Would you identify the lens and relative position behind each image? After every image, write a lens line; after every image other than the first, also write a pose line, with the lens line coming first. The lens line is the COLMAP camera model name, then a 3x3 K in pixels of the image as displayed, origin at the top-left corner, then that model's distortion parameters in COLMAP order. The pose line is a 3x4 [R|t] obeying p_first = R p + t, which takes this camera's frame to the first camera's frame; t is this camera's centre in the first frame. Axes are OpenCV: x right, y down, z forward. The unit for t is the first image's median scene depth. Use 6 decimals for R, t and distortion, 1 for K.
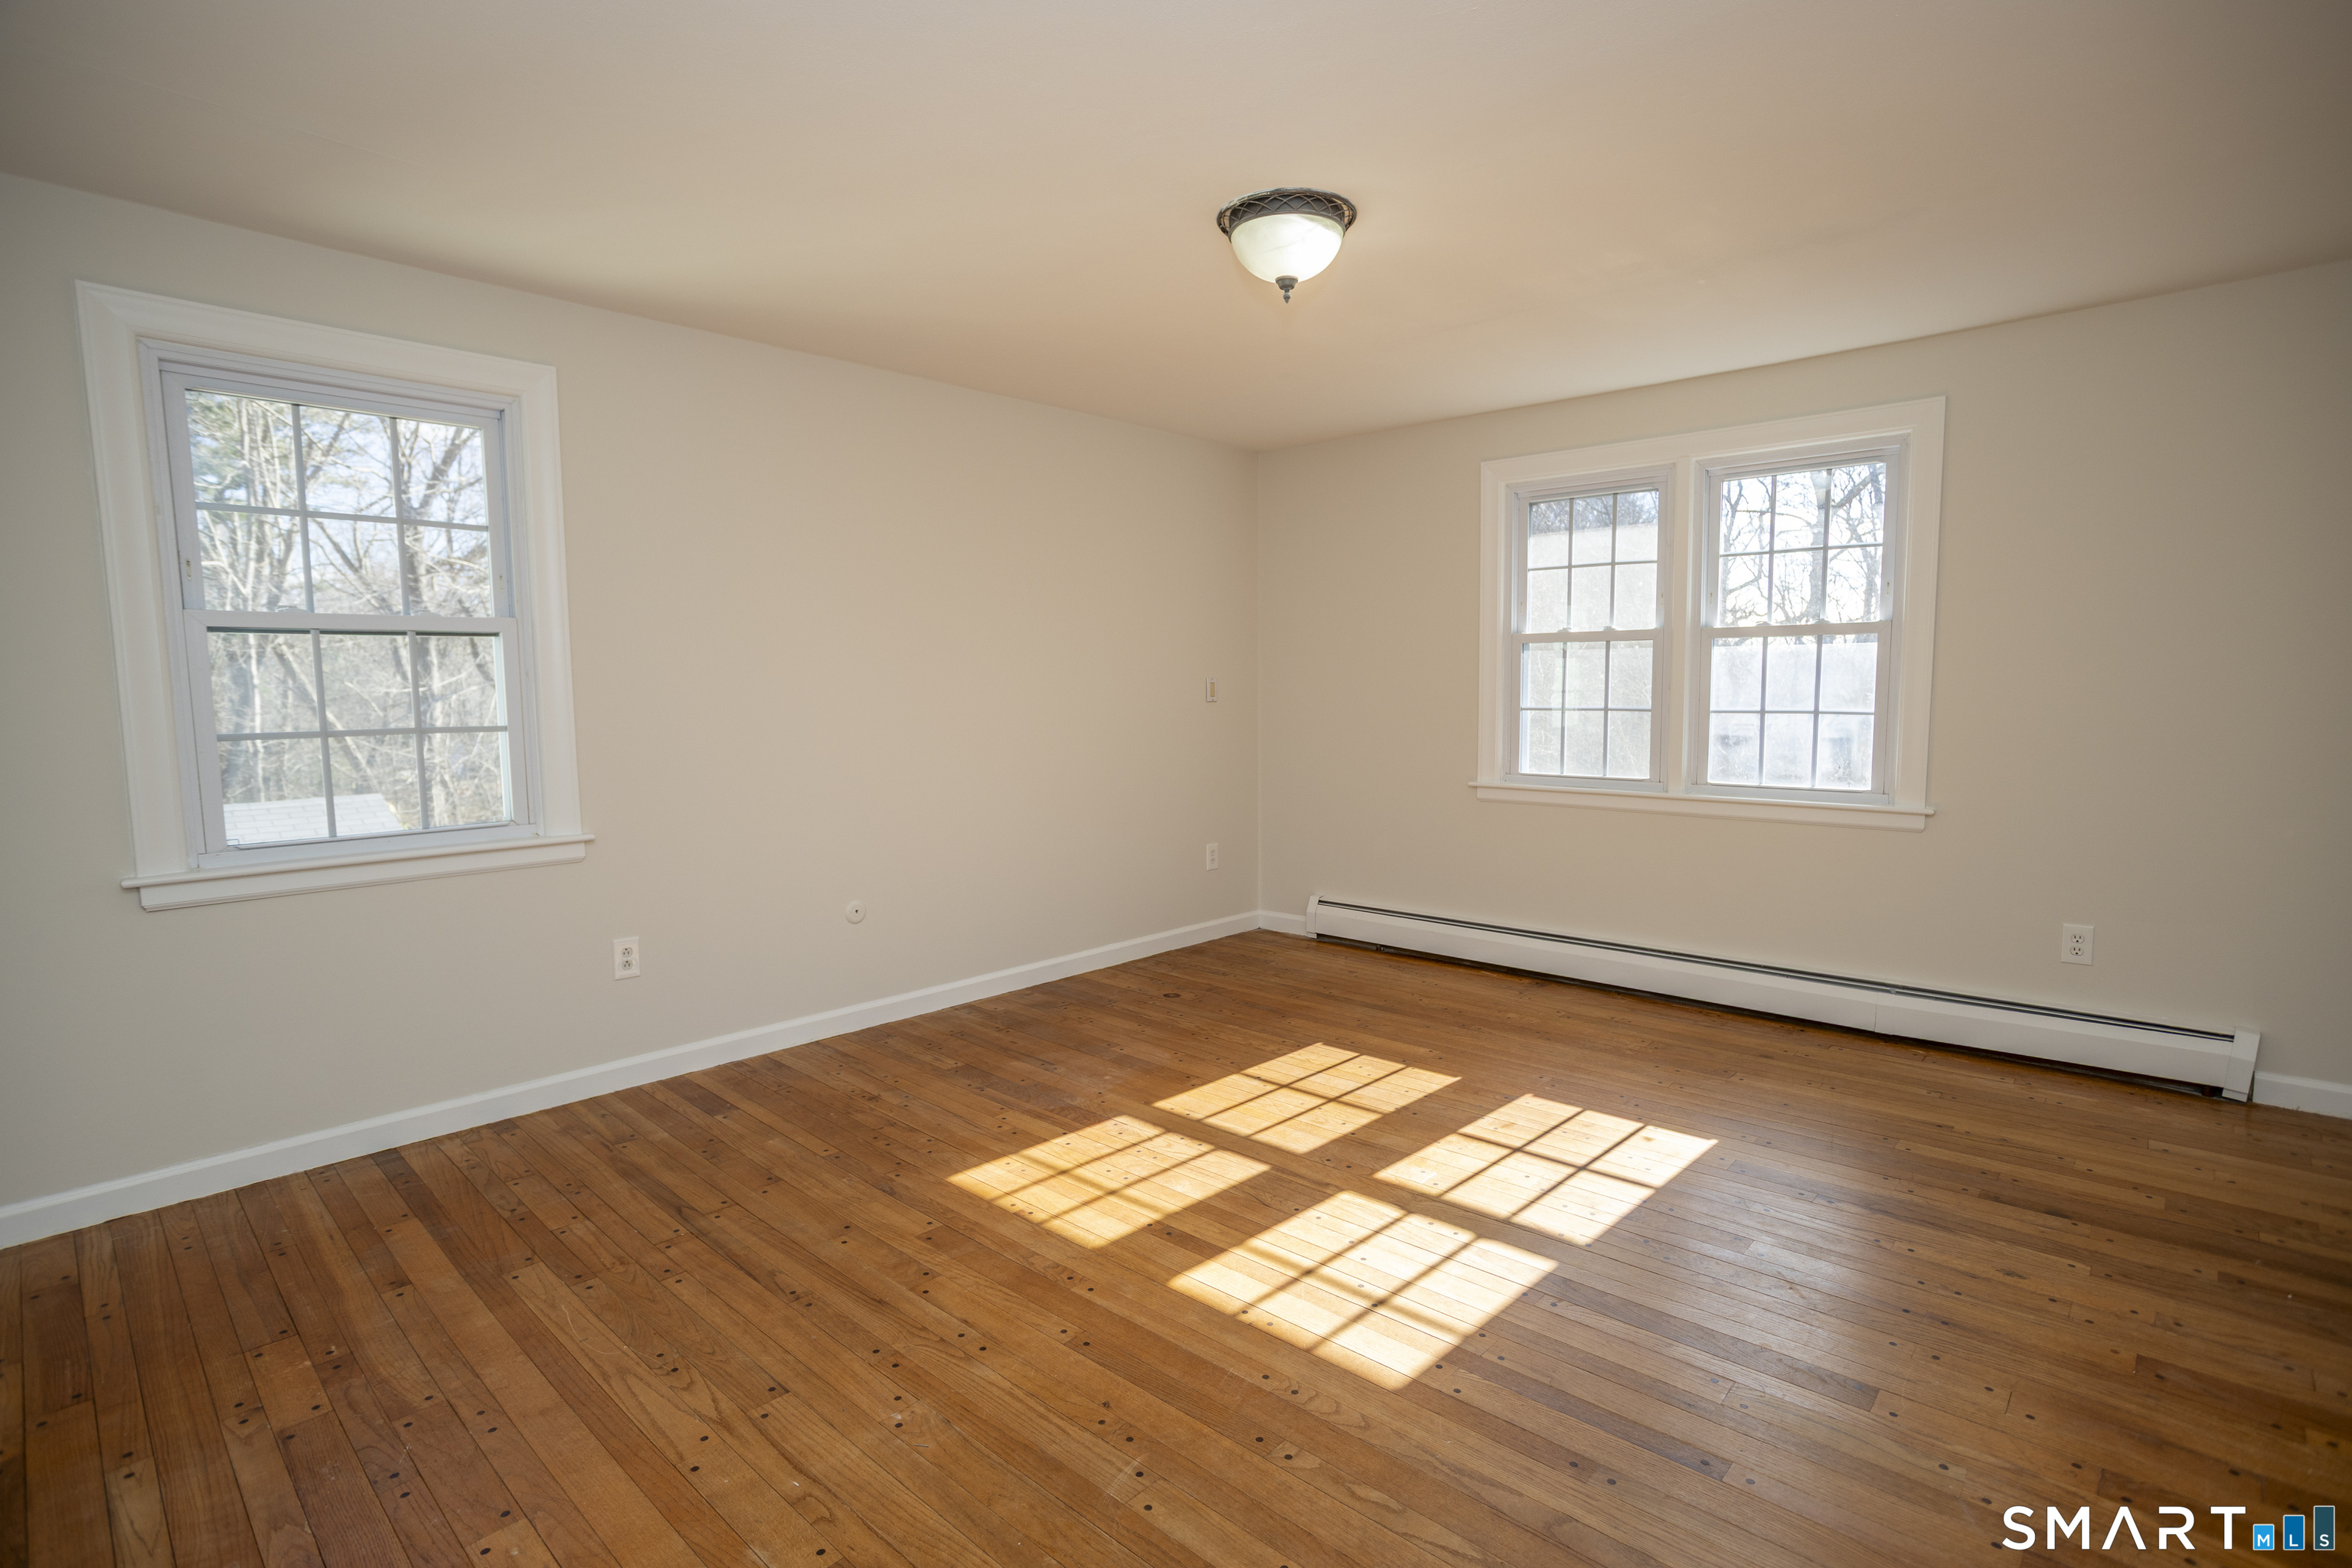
lens RADIAL K [[1133.6, 0, 1179.7], [0, 1133.6, 798.0], [0, 0, 1]] dist [-0.059751, 0.027415]
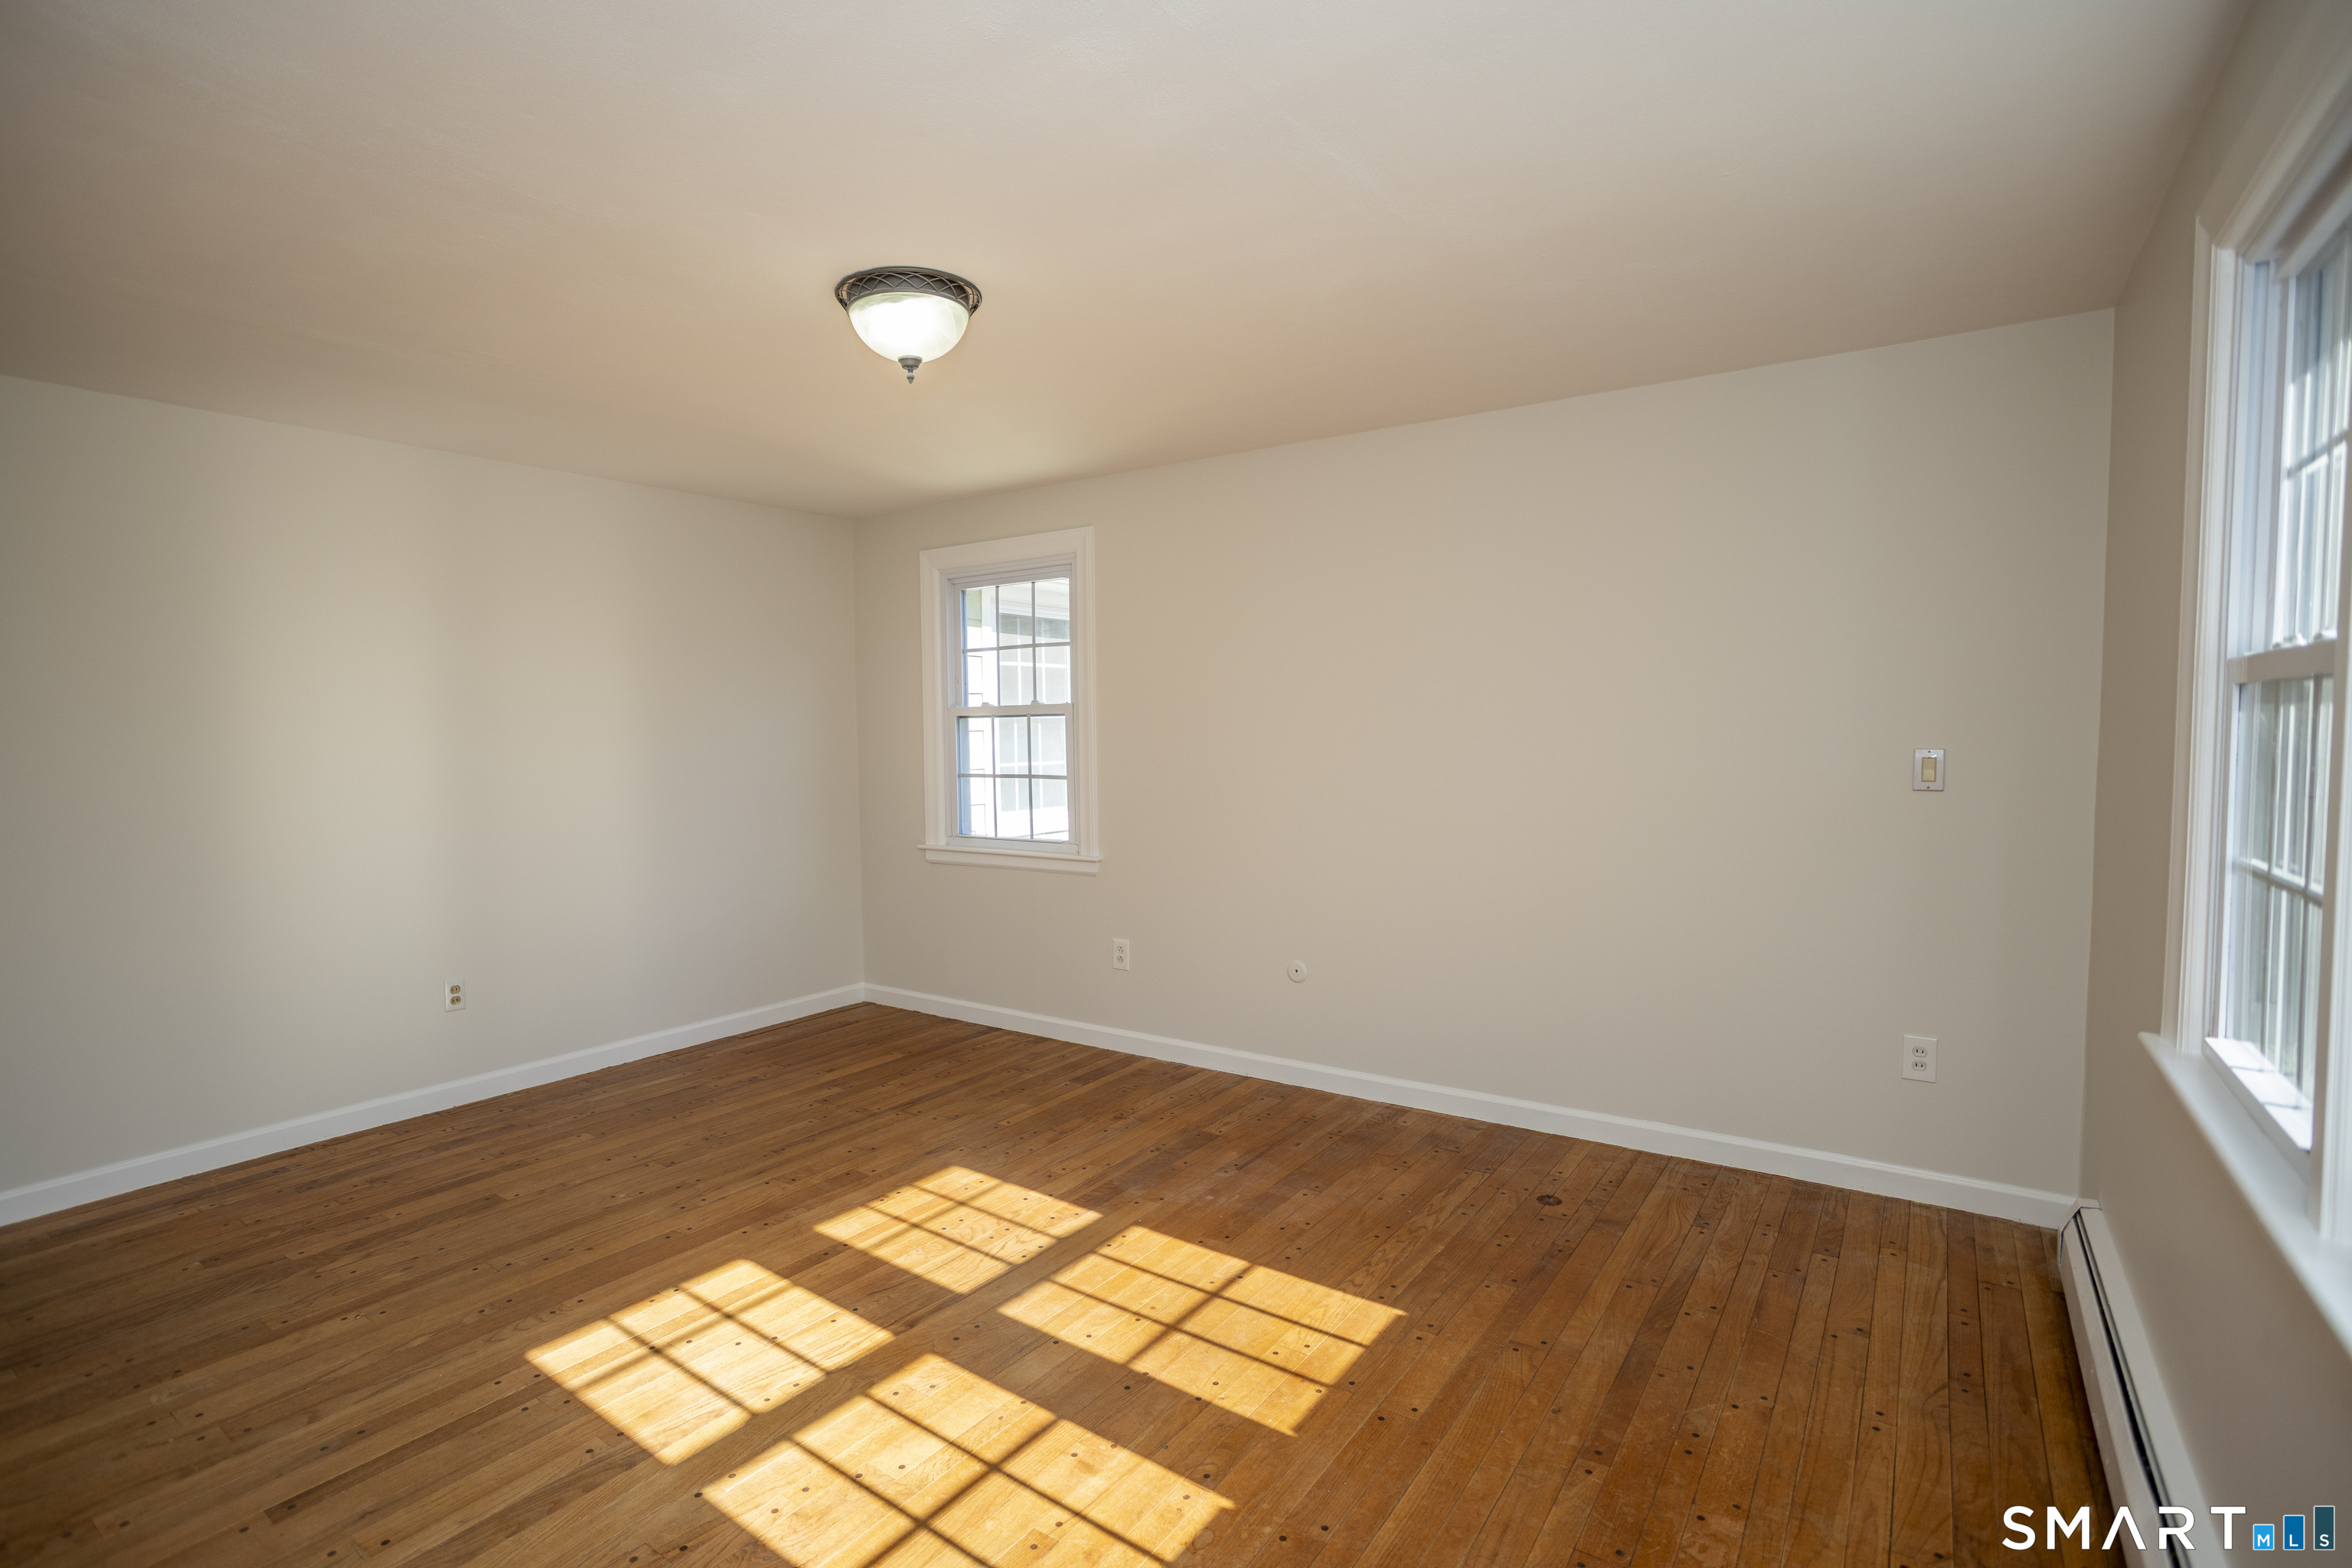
lens RADIAL K [[1133.6, 0, 1152.4], [0, 1133.6, 803.0], [0, 0, 1]] dist [-0.059751, 0.027415]
pose [[0.127987, 0.071125, -0.989222, 0.887596], [-0.088171, 0.994292, 0.060082, -0.127978], [0.987849, 0.079531, 0.133527, 0.904834]]
